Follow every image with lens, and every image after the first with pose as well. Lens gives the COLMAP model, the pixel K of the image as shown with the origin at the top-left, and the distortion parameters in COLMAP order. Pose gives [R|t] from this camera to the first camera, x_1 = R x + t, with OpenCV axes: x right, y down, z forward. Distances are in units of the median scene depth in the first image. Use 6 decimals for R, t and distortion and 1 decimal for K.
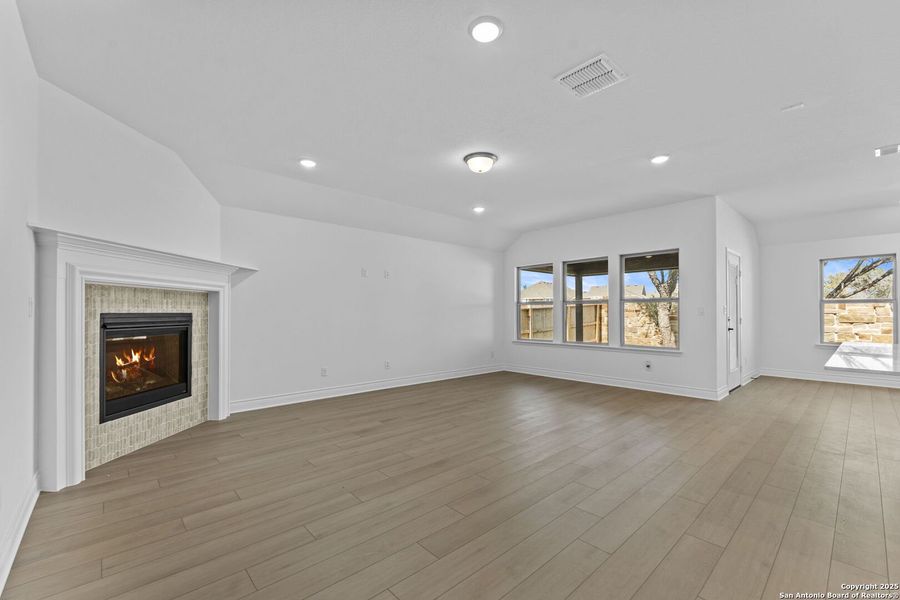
lens RADIAL K [[361.3, 0, 445.9], [0, 361.3, 307.6], [0, 0, 1]] dist [0.003423, -0.000511]
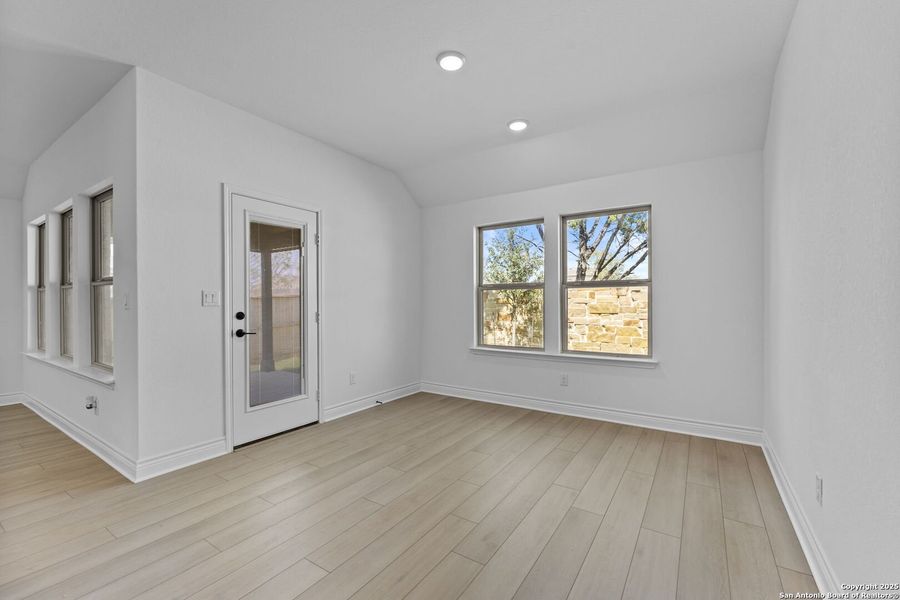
lens RADIAL K [[361.3, 0, 449.8], [0, 361.3, 298.8], [0, 0, 1]] dist [0.003423, -0.000511]
pose [[0.972991, -0.000174, 0.230841, 0.578678], [-0.001469, 0.999975, 0.006948, 0.000788], [-0.230837, -0.007100, 0.972967, 0.236154]]
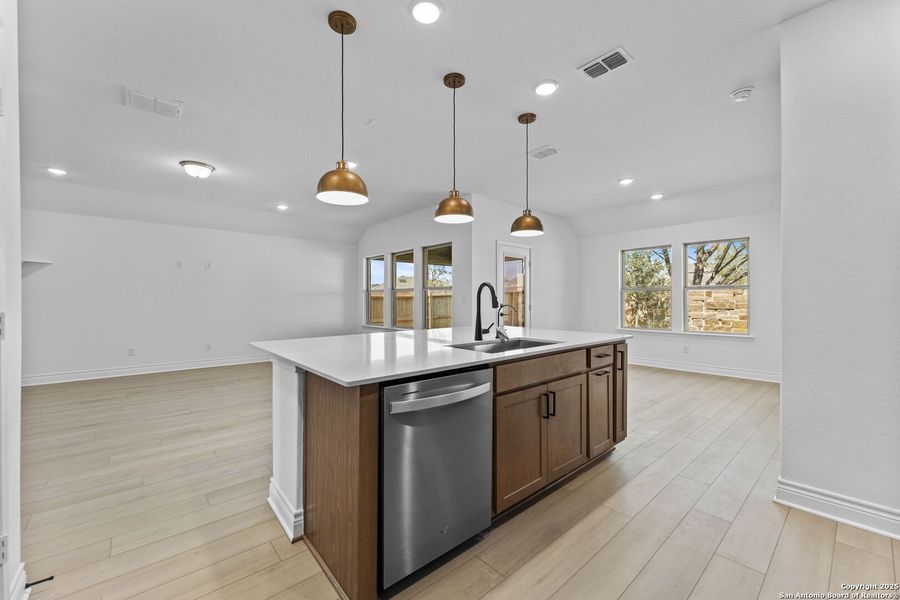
lens RADIAL K [[361.3, 0, 447.7], [0, 361.3, 300.7], [0, 0, 1]] dist [0.003423, -0.000511]
pose [[0.999707, -0.001124, -0.024173, 0.384774], [0.001545, 0.999847, 0.017395, -0.001672], [0.024149, -0.017427, 0.999556, -0.059076]]
